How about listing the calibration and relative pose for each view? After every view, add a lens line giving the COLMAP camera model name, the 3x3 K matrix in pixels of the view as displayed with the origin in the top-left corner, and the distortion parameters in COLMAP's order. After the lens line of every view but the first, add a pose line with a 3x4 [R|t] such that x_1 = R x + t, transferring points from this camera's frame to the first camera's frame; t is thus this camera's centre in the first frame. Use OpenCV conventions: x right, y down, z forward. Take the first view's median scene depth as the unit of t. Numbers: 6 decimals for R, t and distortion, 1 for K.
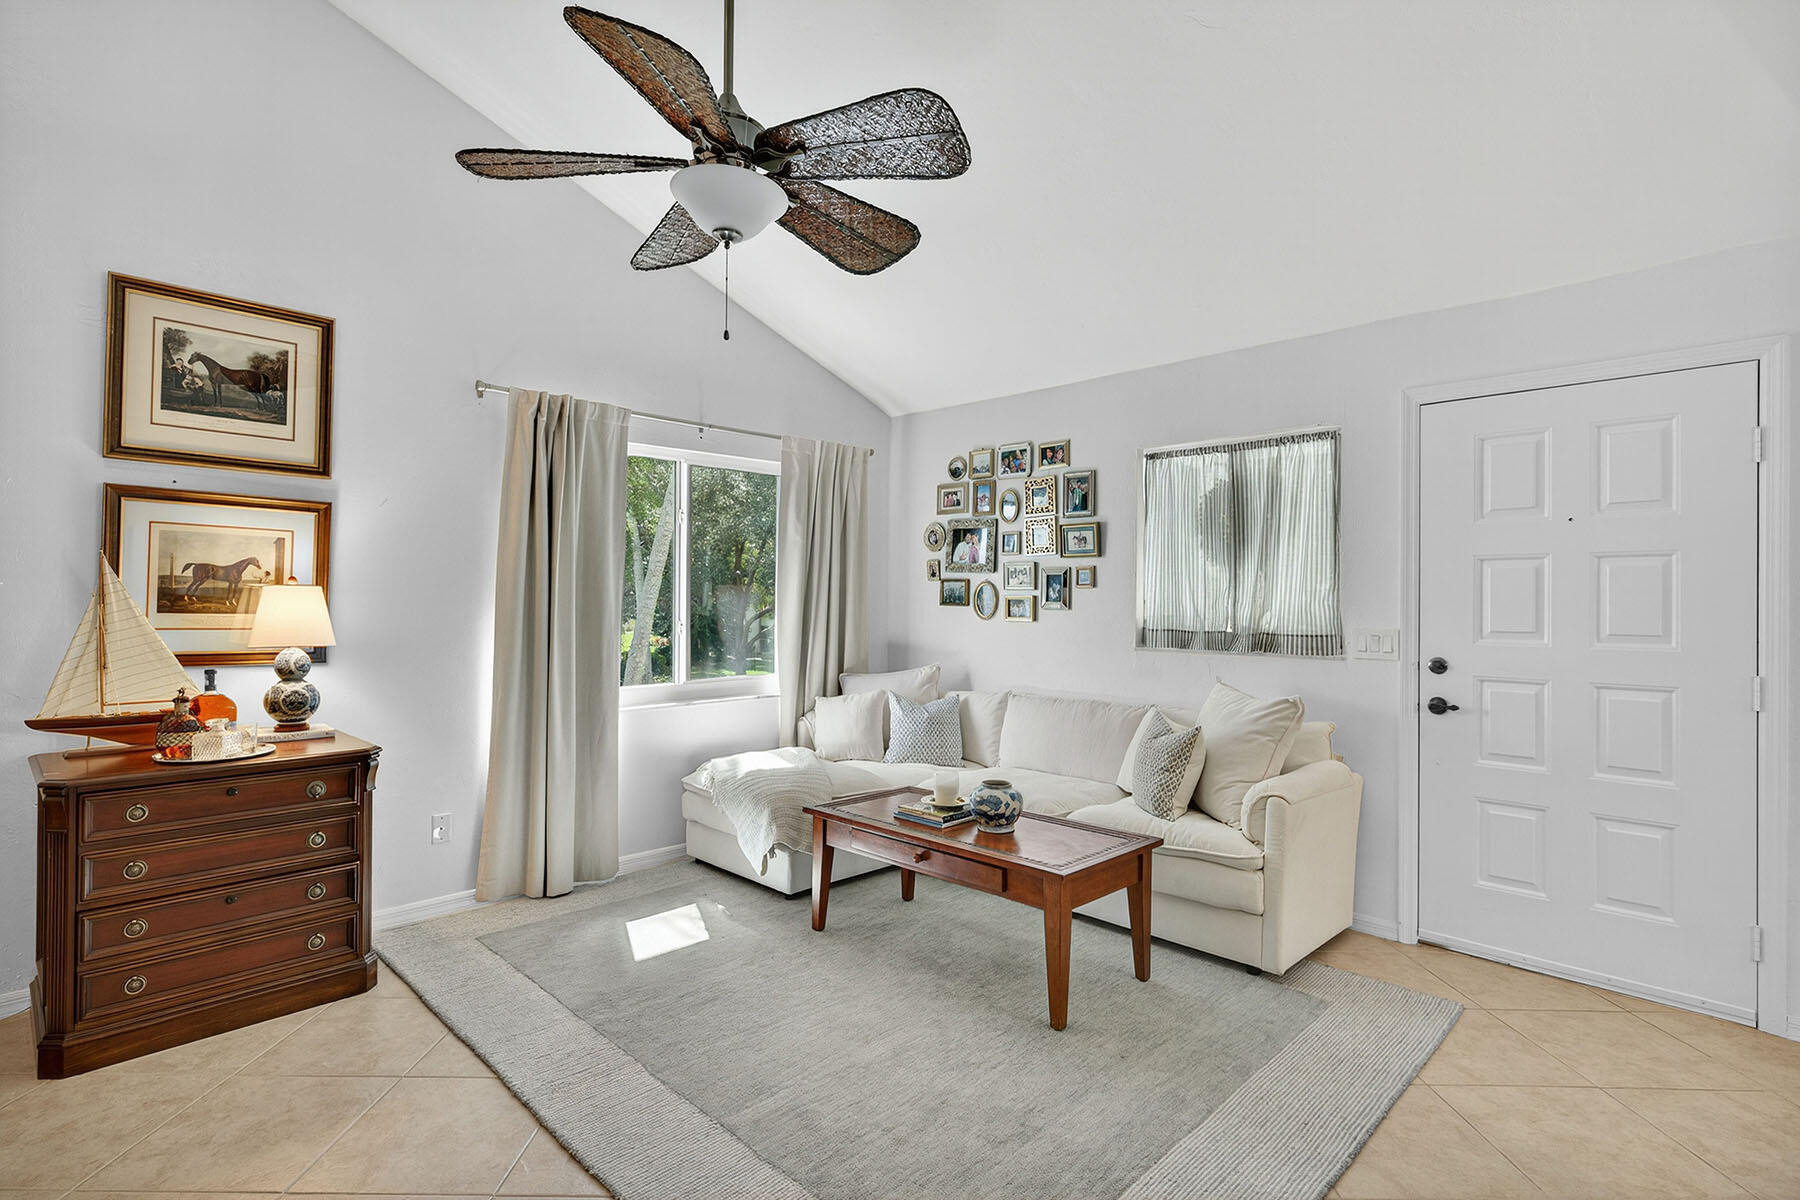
lens RADIAL K [[879.7, 0, 894.2], [0, 879.7, 593.1], [0, 0, 1]] dist [-0.000890, -0.000403]
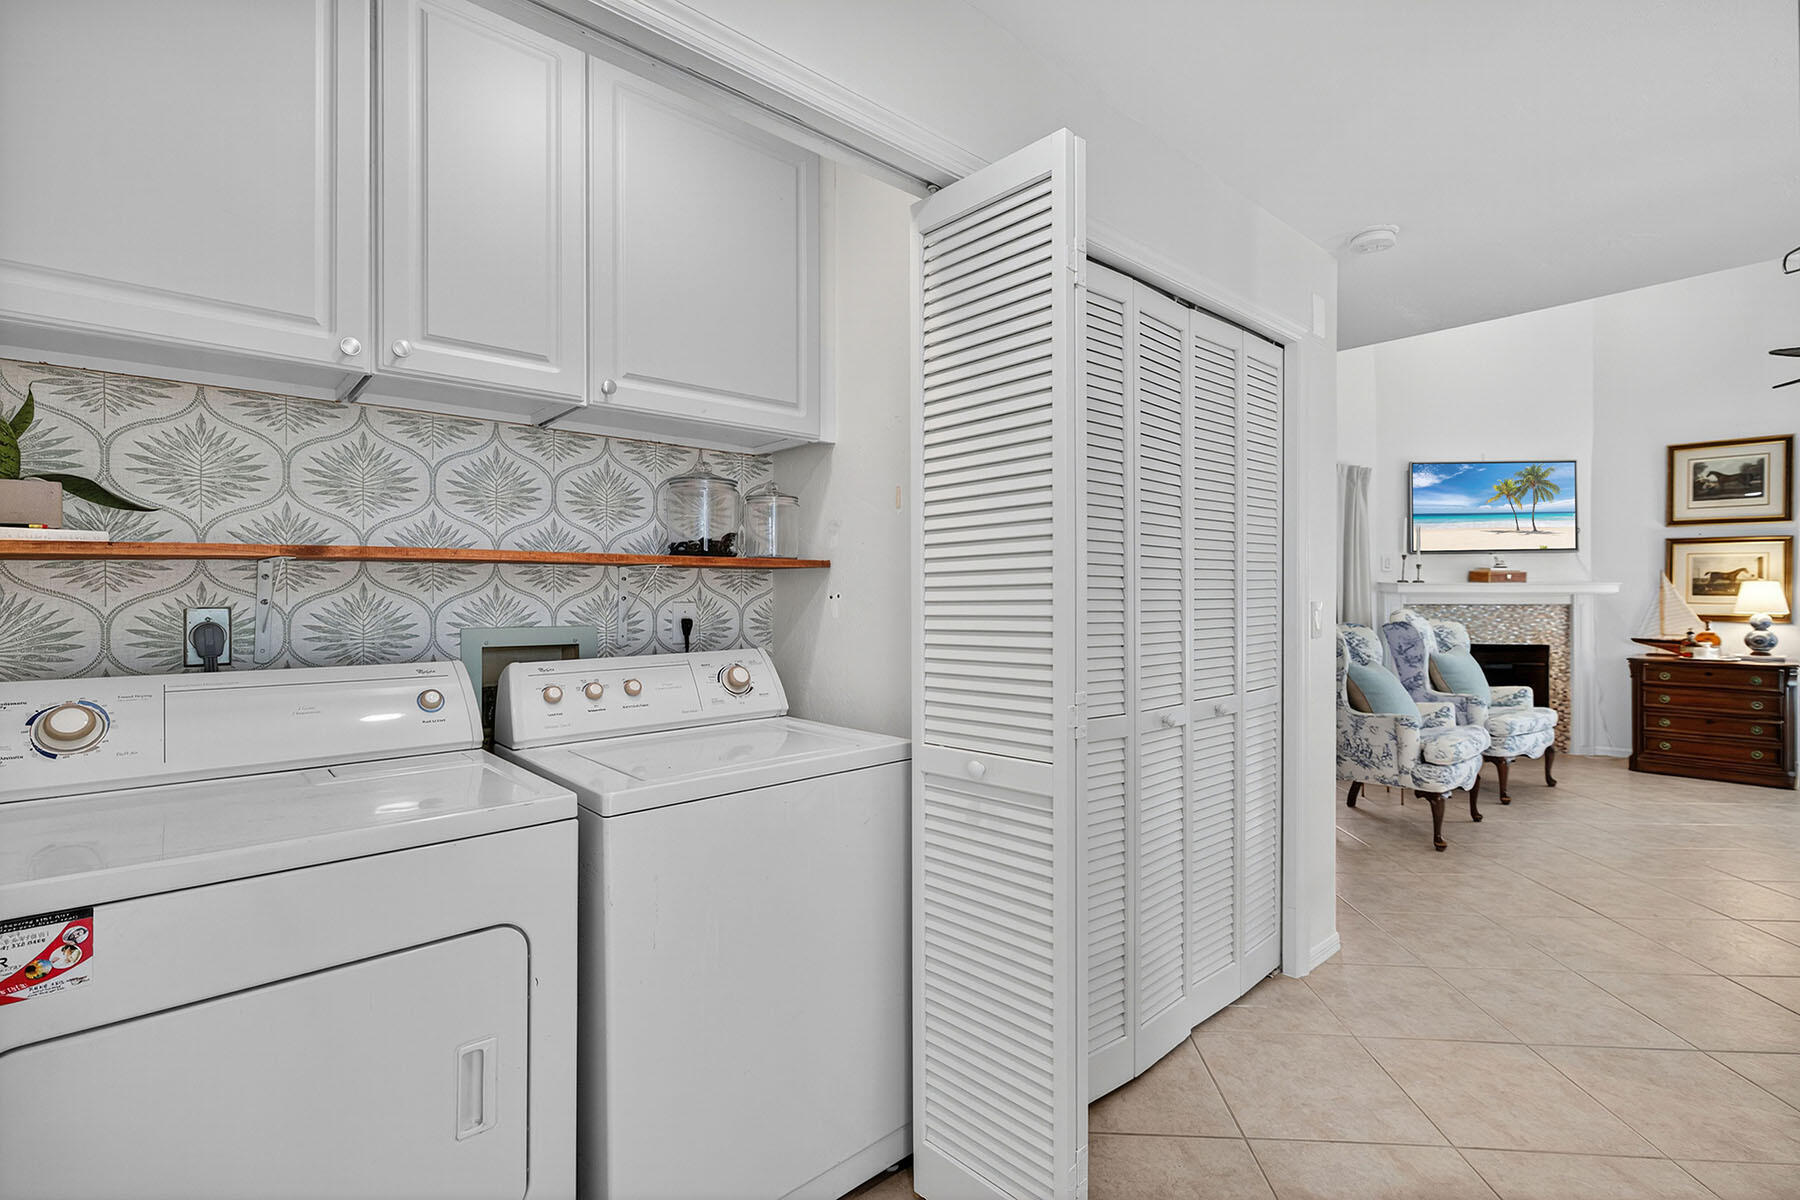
lens RADIAL K [[819.1, 0, 894.5], [0, 819.1, 595.1], [0, 0, 1]] dist [-0.000827, 0.000463]
pose [[-0.061730, -0.005253, -0.998079, 1.197798], [0.008794, 0.999944, -0.005807, 0.014775], [0.998054, -0.009136, -0.061681, -0.773152]]
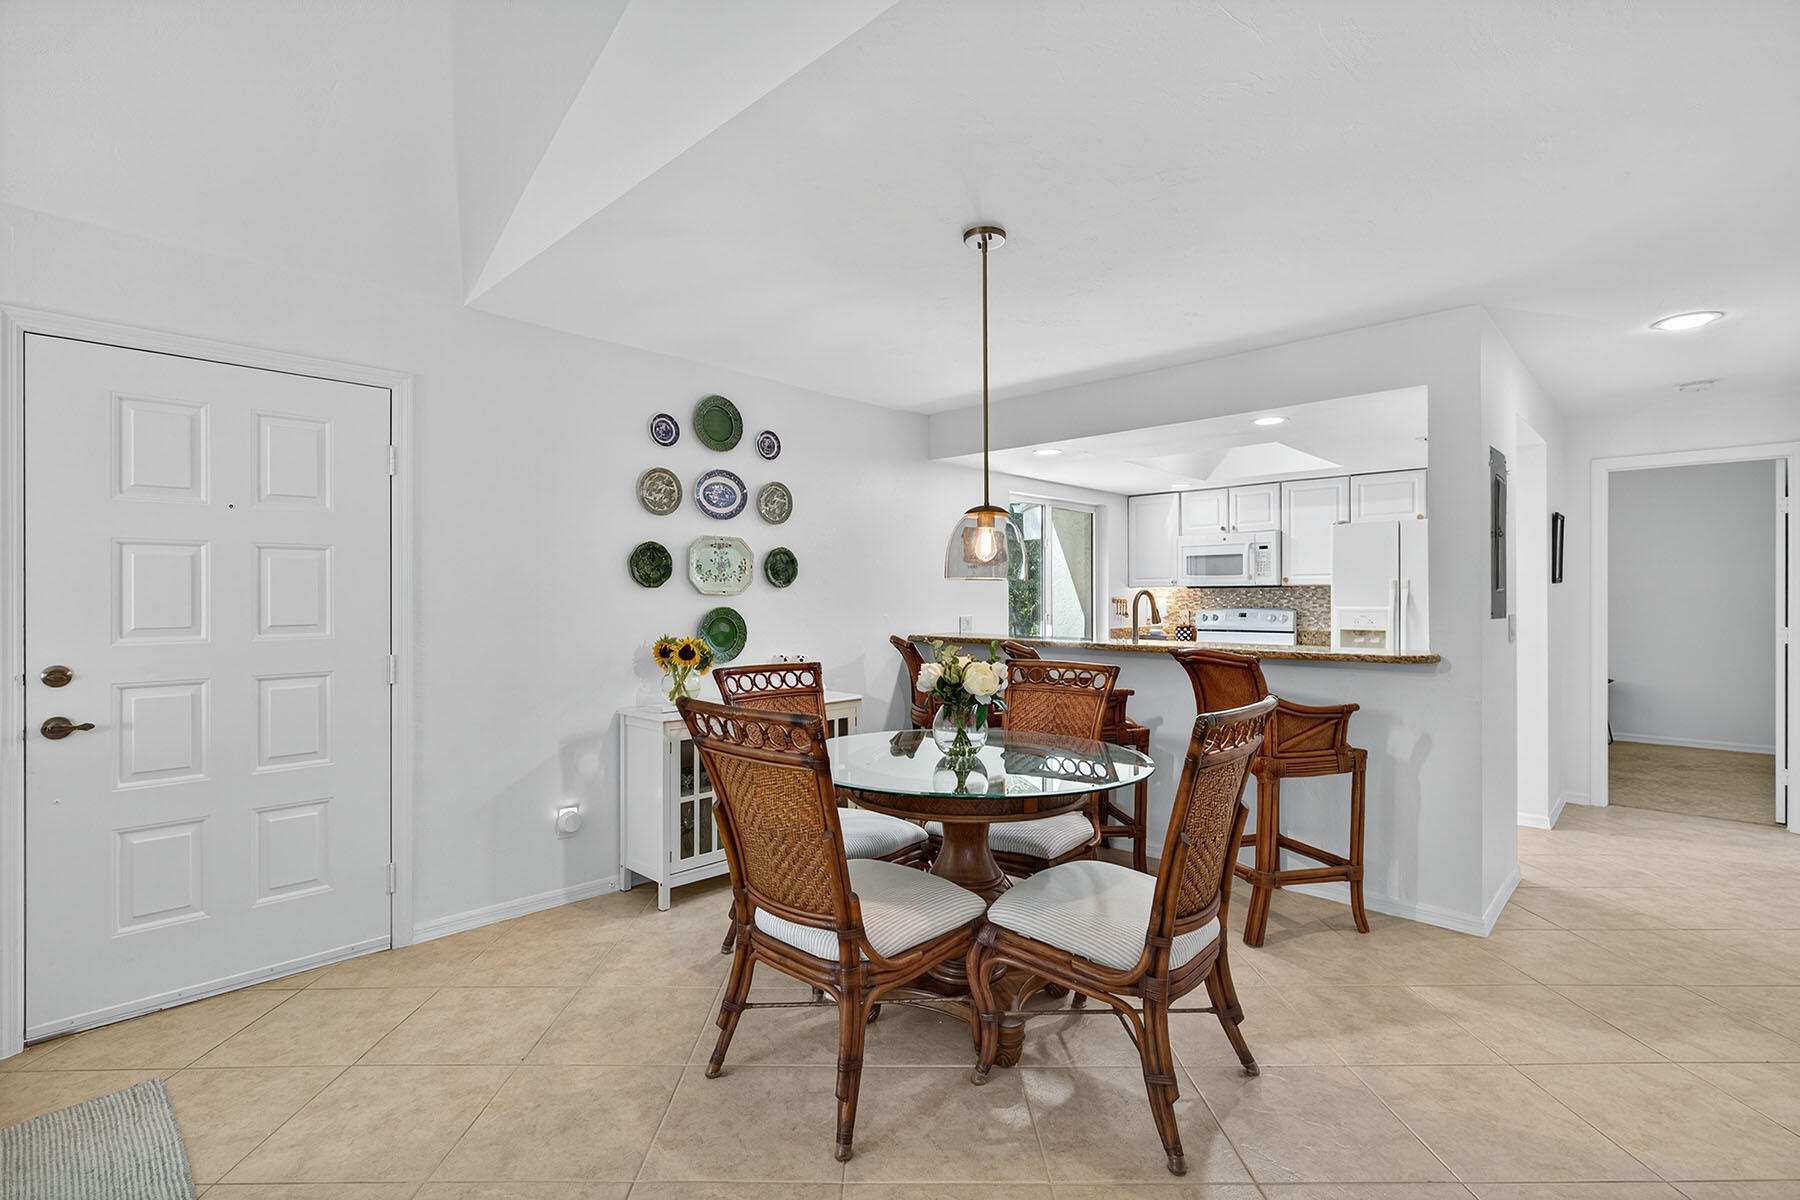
lens RADIAL K [[819.1, 0, 894.5], [0, 819.1, 595.1], [0, 0, 1]] dist [-0.000827, 0.000463]
pose [[-0.016829, -0.006637, 0.999836, -0.120704], [-0.005490, 0.999964, 0.006545, 0.002147], [-0.999843, -0.005379, -0.016865, 0.284678]]
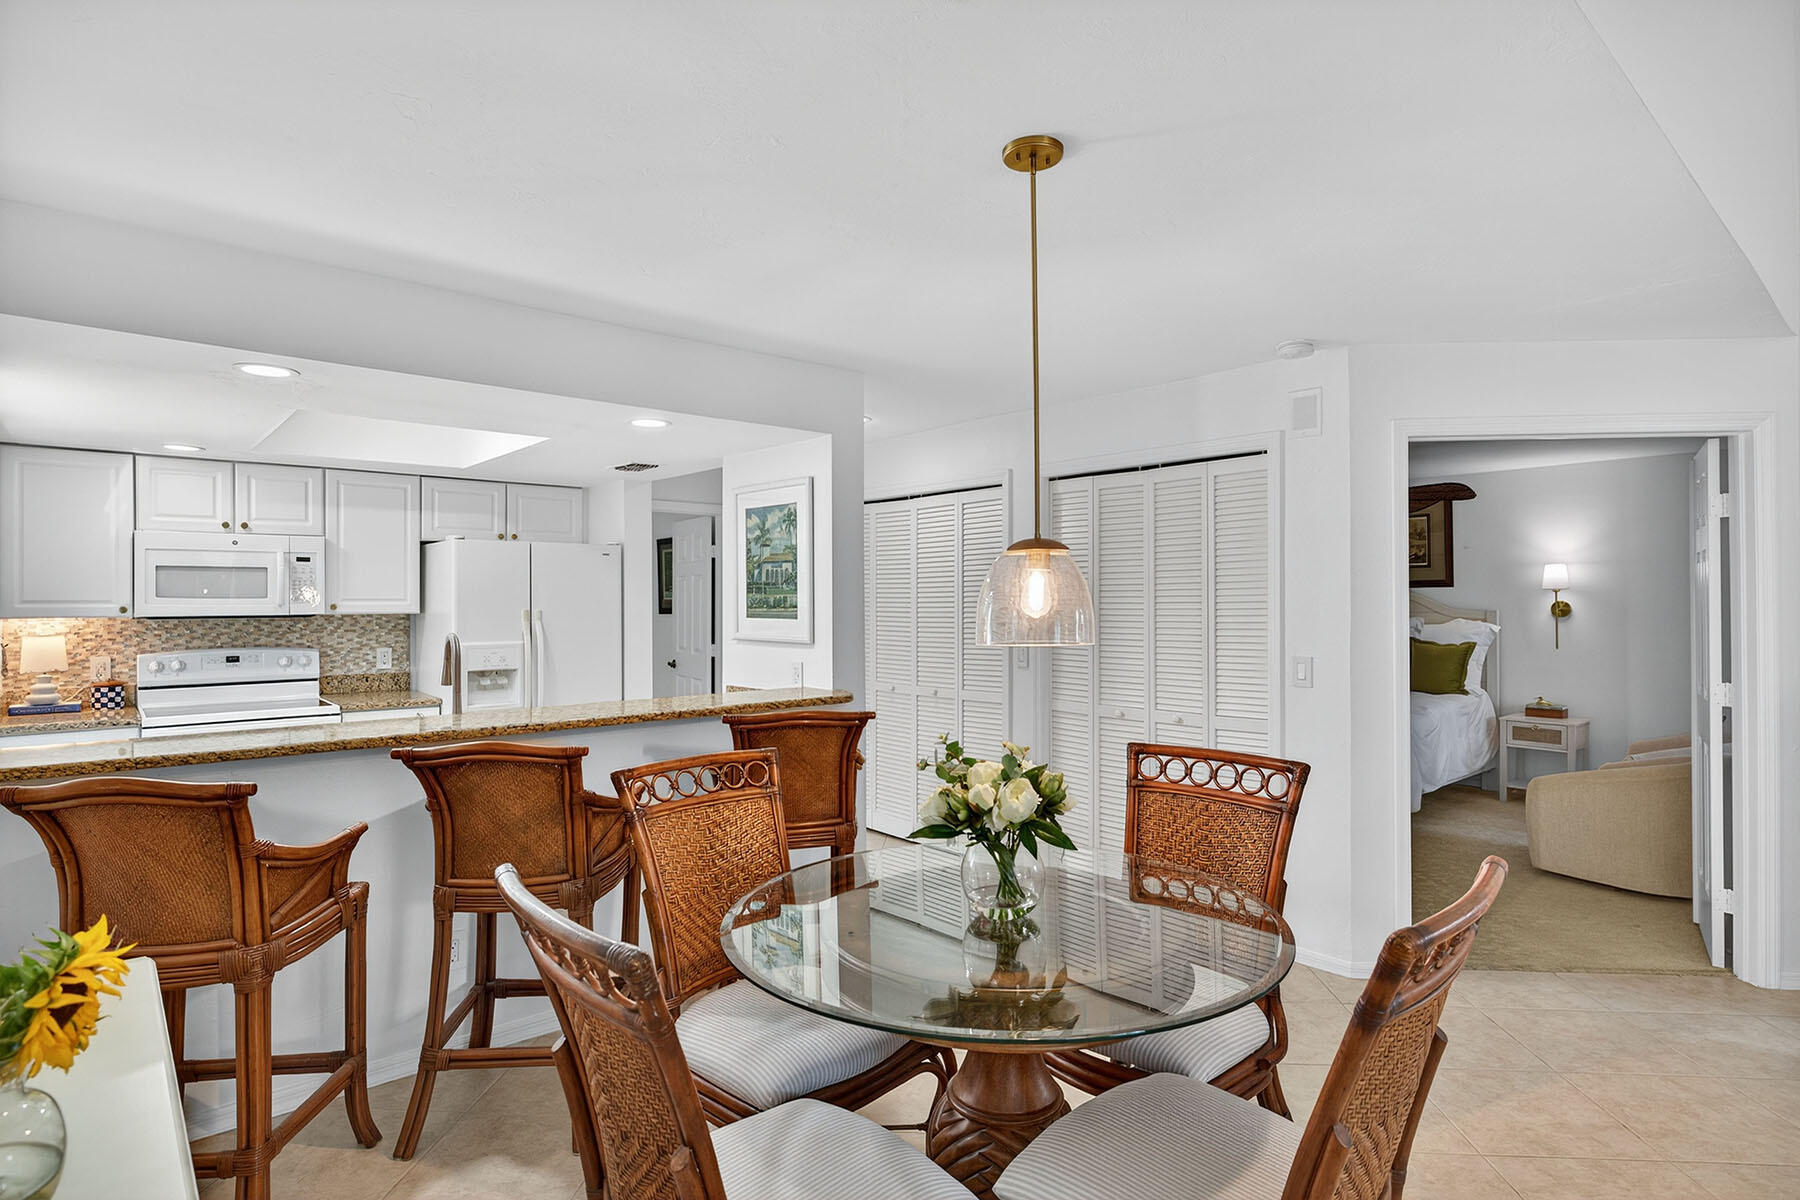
lens RADIAL K [[939.6, 0, 873.1], [0, 939.6, 593.4], [0, 0, 1]] dist [0.000829, 0.000477]
pose [[-0.996389, -0.004640, 0.084777, 0.741626], [-0.005565, 0.999927, -0.010679, -0.036325], [-0.084721, -0.011112, -0.996343, 0.817769]]
